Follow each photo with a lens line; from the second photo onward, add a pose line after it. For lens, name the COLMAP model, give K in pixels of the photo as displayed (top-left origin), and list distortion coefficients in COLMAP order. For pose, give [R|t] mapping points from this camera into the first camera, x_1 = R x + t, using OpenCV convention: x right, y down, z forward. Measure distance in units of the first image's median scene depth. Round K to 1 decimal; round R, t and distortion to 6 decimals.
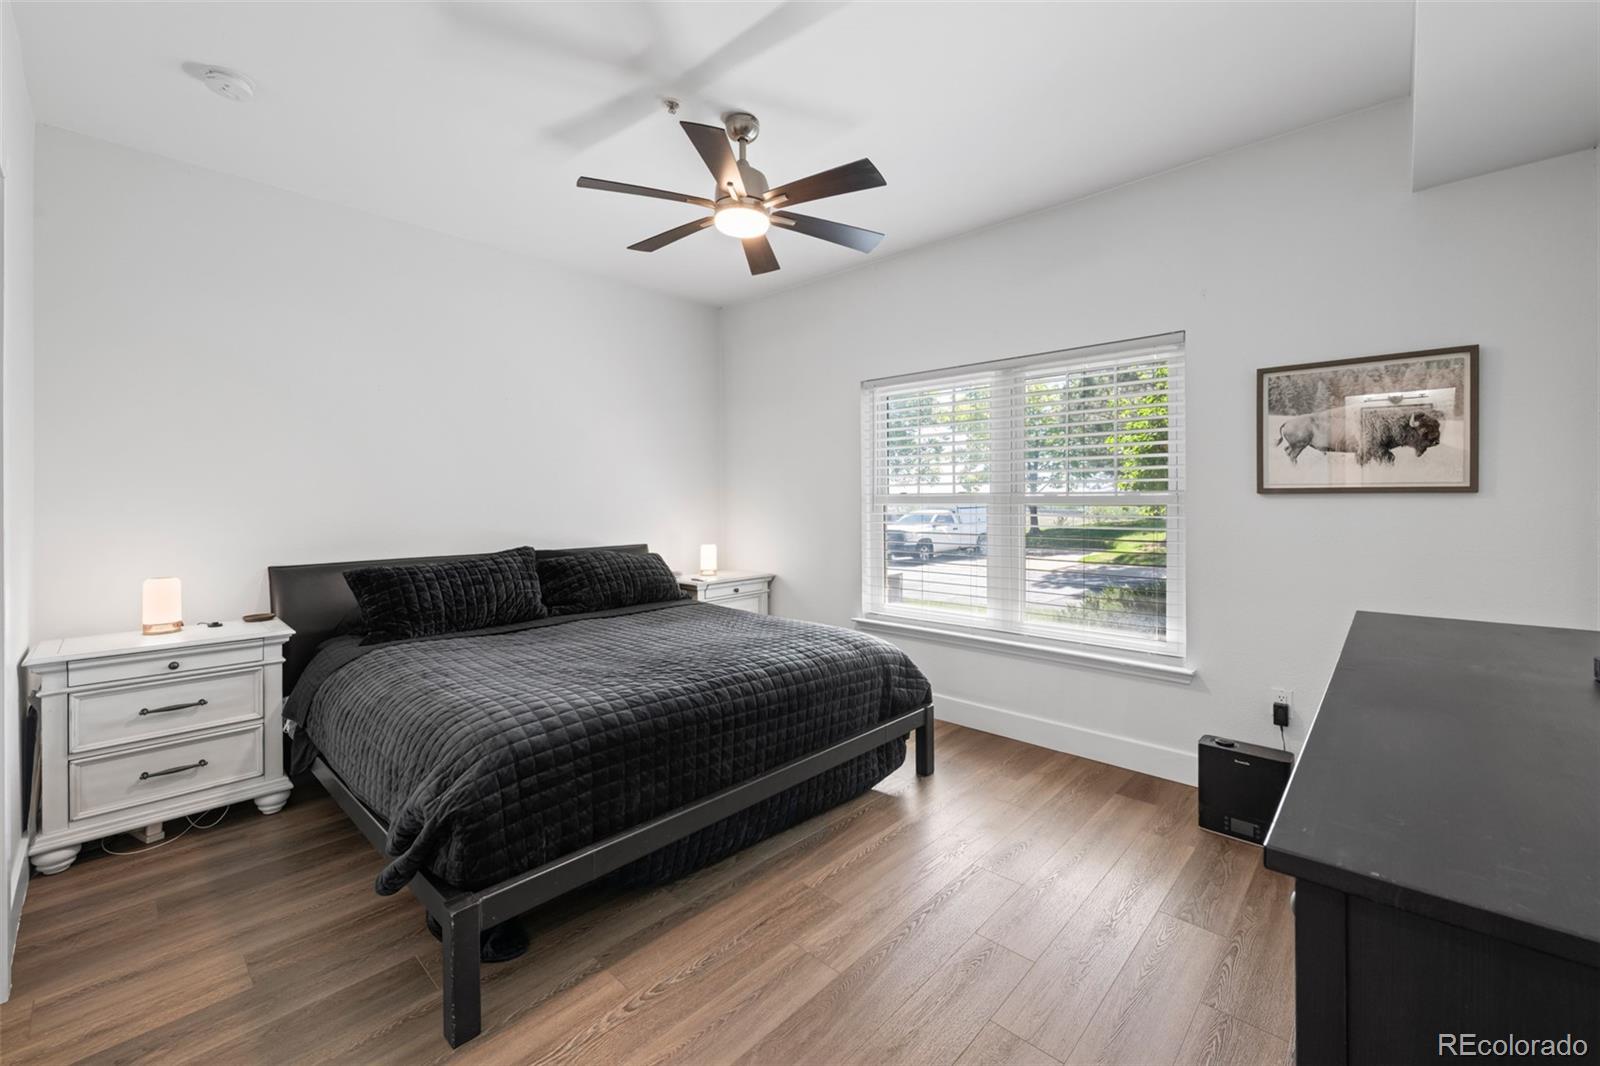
lens RADIAL K [[654.4, 0, 799.3], [0, 654.4, 509.7], [0, 0, 1]] dist [-0.001269, -0.000442]
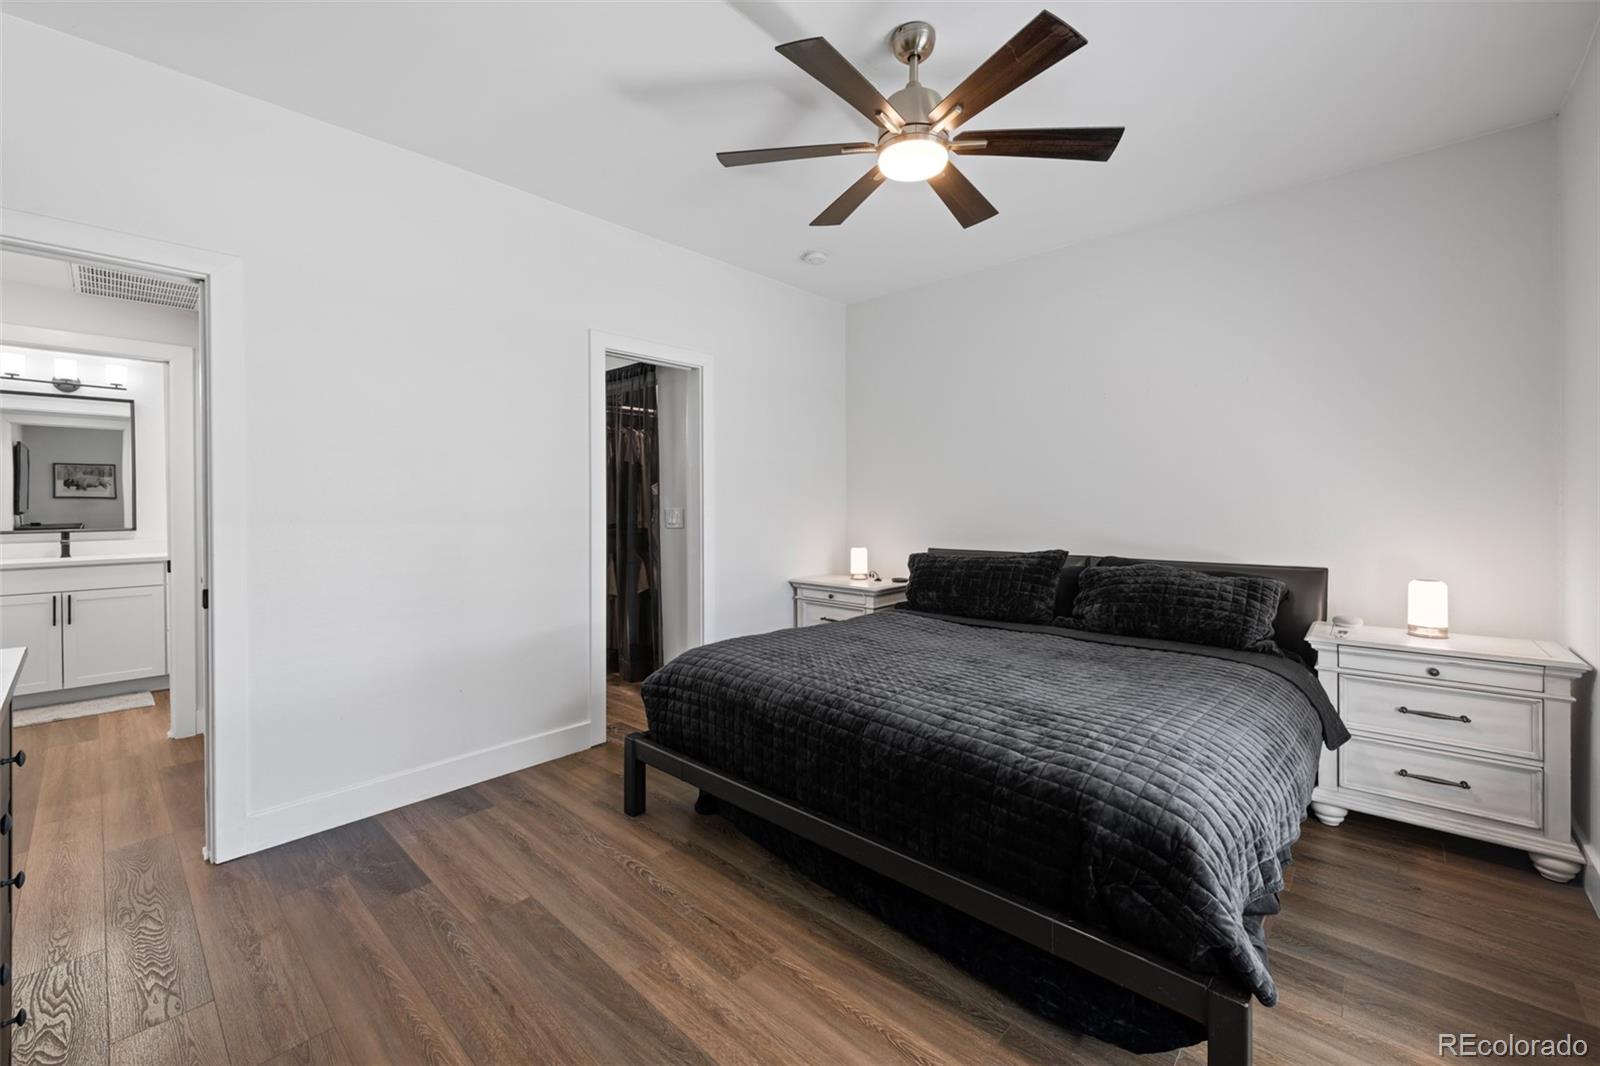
lens RADIAL K [[641.7, 0, 802.2], [0, 641.7, 501.9], [0, 0, 1]] dist [0.088083, -0.040310]
pose [[0.003286, -0.007279, -0.999968, 0.417887], [-0.008242, 0.999939, -0.007306, -0.002103], [0.999961, 0.008266, 0.003226, 0.489606]]
